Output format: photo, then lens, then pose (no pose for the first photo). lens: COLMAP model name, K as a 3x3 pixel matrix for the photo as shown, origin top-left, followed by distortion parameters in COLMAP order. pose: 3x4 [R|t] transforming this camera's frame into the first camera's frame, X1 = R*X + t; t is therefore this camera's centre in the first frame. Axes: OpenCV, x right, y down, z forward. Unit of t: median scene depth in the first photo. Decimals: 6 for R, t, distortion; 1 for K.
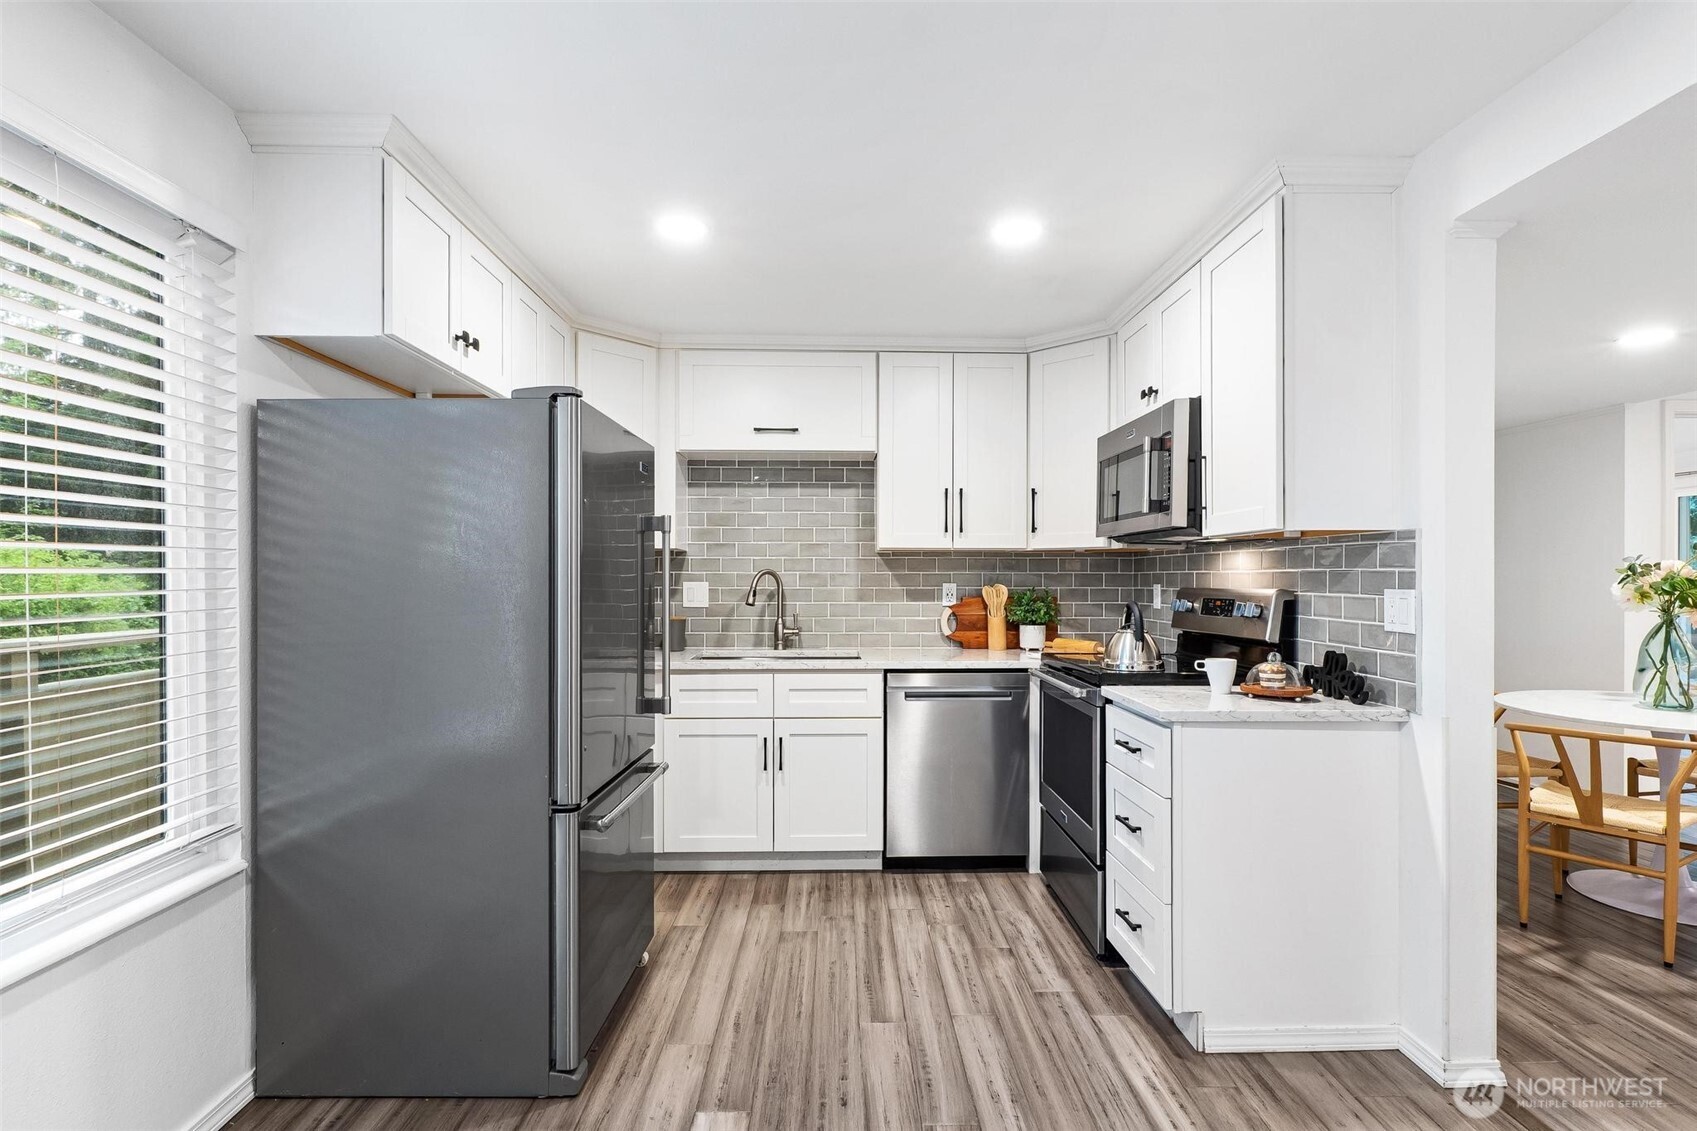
lens RADIAL K [[860.3, 0, 839.6], [0, 860.3, 577.6], [0, 0, 1]] dist [-0.000625, 0.000669]
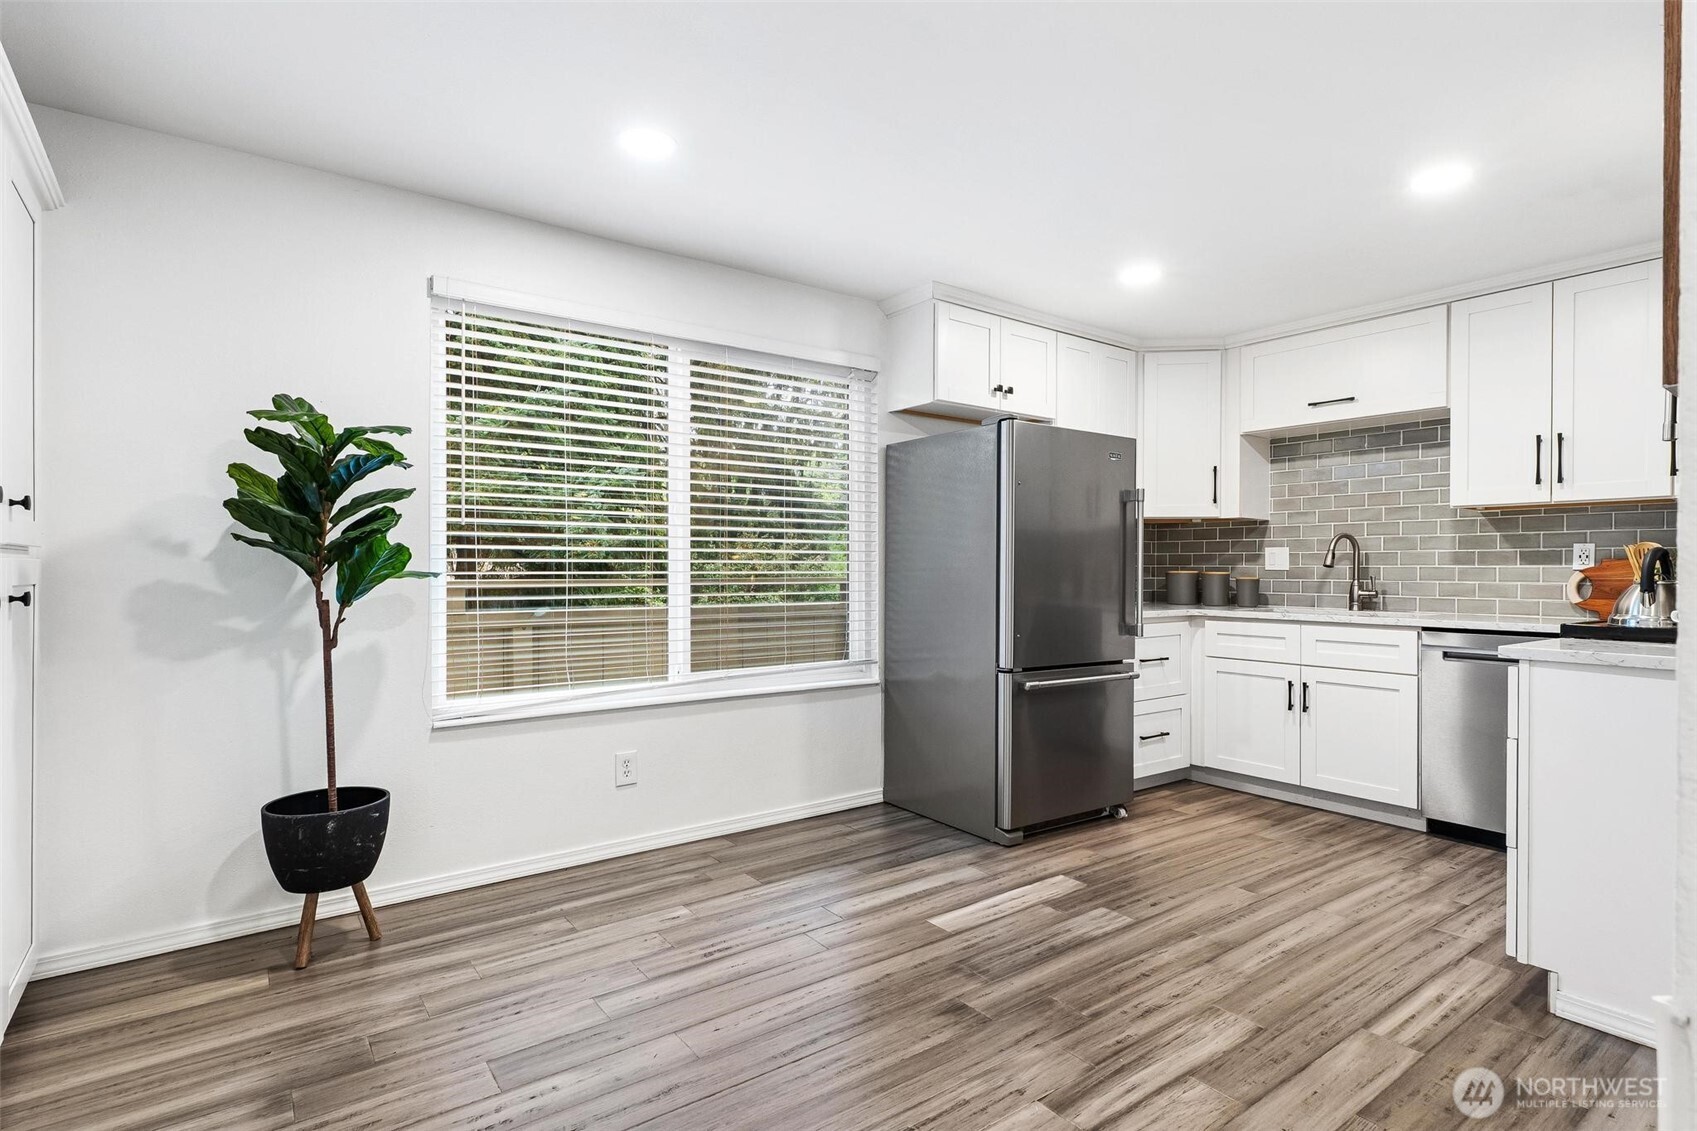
lens RADIAL K [[814.2, 0, 834.1], [0, 814.2, 564.2], [0, 0, 1]] dist [0.001361, -0.001140]
pose [[0.581908, -0.003936, -0.813245, 0.514675], [-0.003822, 0.999964, -0.007574, 0.053203], [0.813246, 0.007515, 0.581872, -0.117441]]
